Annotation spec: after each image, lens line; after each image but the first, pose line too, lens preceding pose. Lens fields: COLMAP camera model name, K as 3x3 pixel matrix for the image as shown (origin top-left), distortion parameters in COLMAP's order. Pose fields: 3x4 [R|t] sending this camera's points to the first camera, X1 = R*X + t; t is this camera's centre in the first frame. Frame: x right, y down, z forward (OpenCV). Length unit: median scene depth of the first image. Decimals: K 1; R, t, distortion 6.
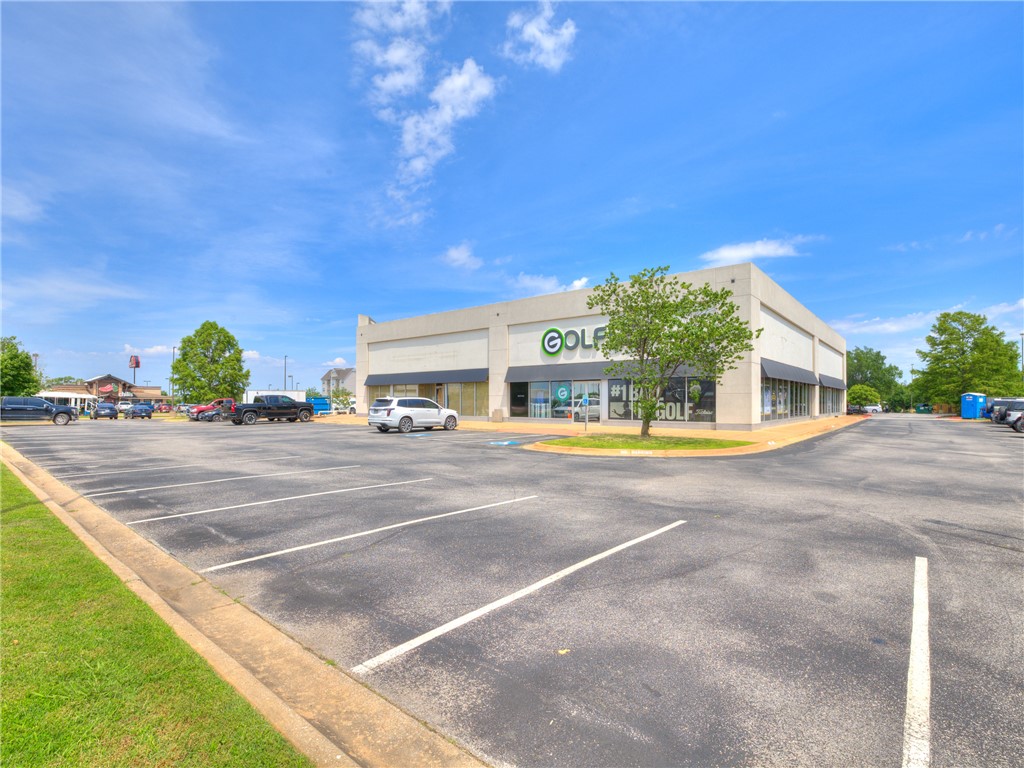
lens RADIAL K [[490.1, 0, 538.9], [0, 490.1, 405.9], [0, 0, 1]] dist [-0.005719, 0.000689]
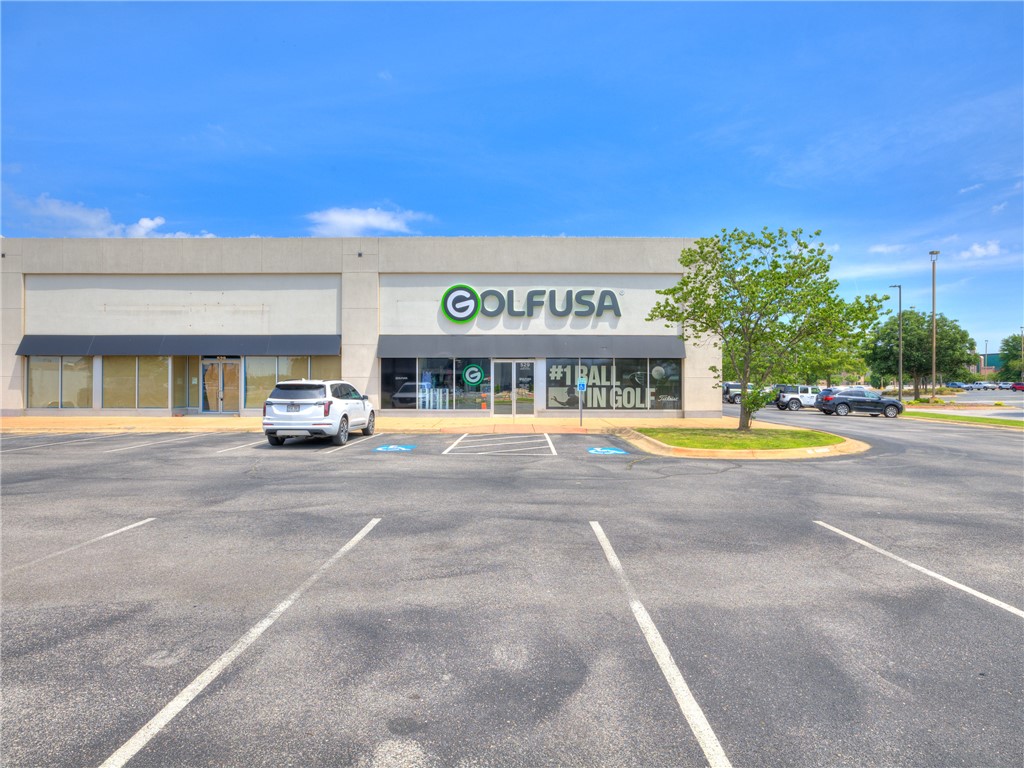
lens RADIAL K [[559.4, 0, 472.9], [0, 559.4, 397.2], [0, 0, 1]] dist [-0.012360, -0.000456]
pose [[0.801731, -0.015843, 0.597476, -0.454885], [0.004748, 0.999786, 0.020140, -0.009490], [-0.597667, -0.013310, 0.801634, 0.331702]]
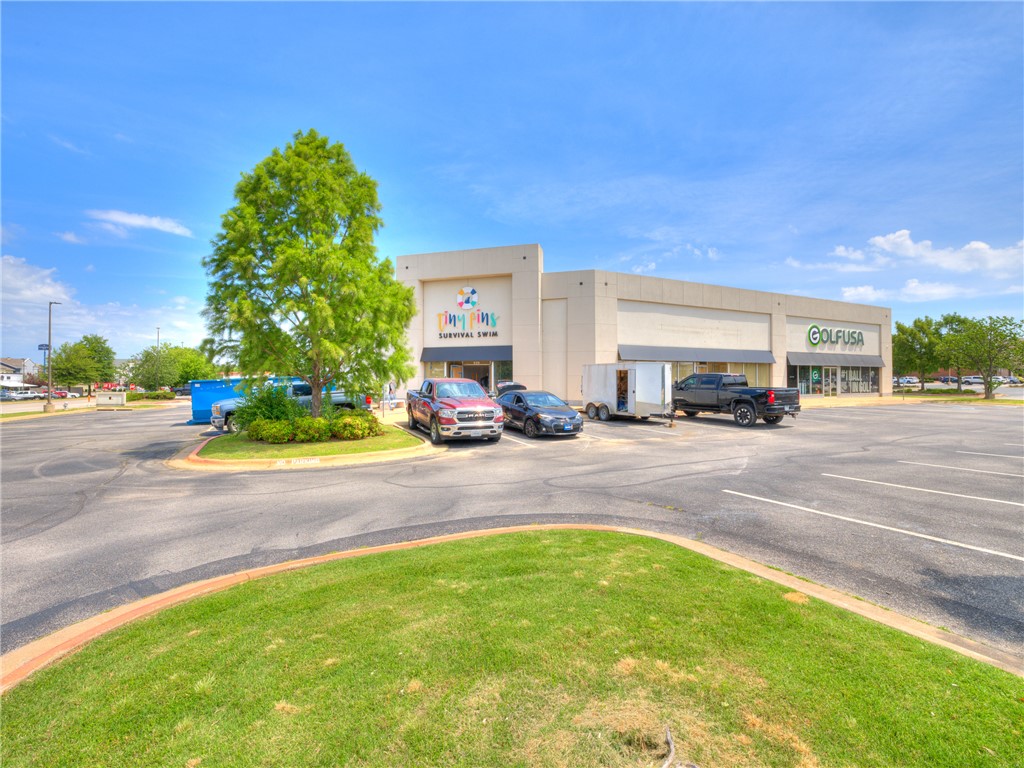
lens RADIAL K [[490.1, 0, 539.0], [0, 490.1, 374.1], [0, 0, 1]] dist [-0.005719, 0.000689]
pose [[0.400320, 0.000684, 0.916375, -1.449756], [0.005110, 0.999983, -0.002979, -0.029119], [-0.916361, 0.005876, 0.400310, 1.160285]]
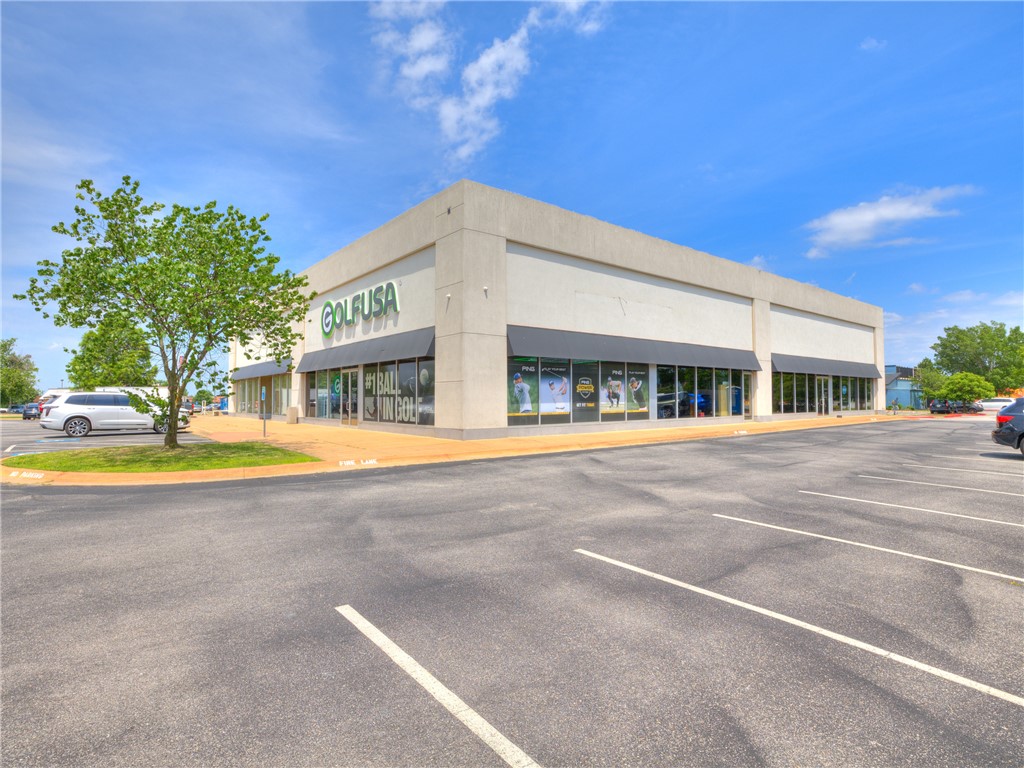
lens RADIAL K [[531.4, 0, 513.6], [0, 531.4, 380.6], [0, 0, 1]] dist [-0.030271, -0.000928]
pose [[0.972348, -0.014093, -0.233113, 0.507710], [0.003597, 0.998963, -0.045388, 0.004106], [0.233511, 0.043294, 0.971390, 0.269225]]
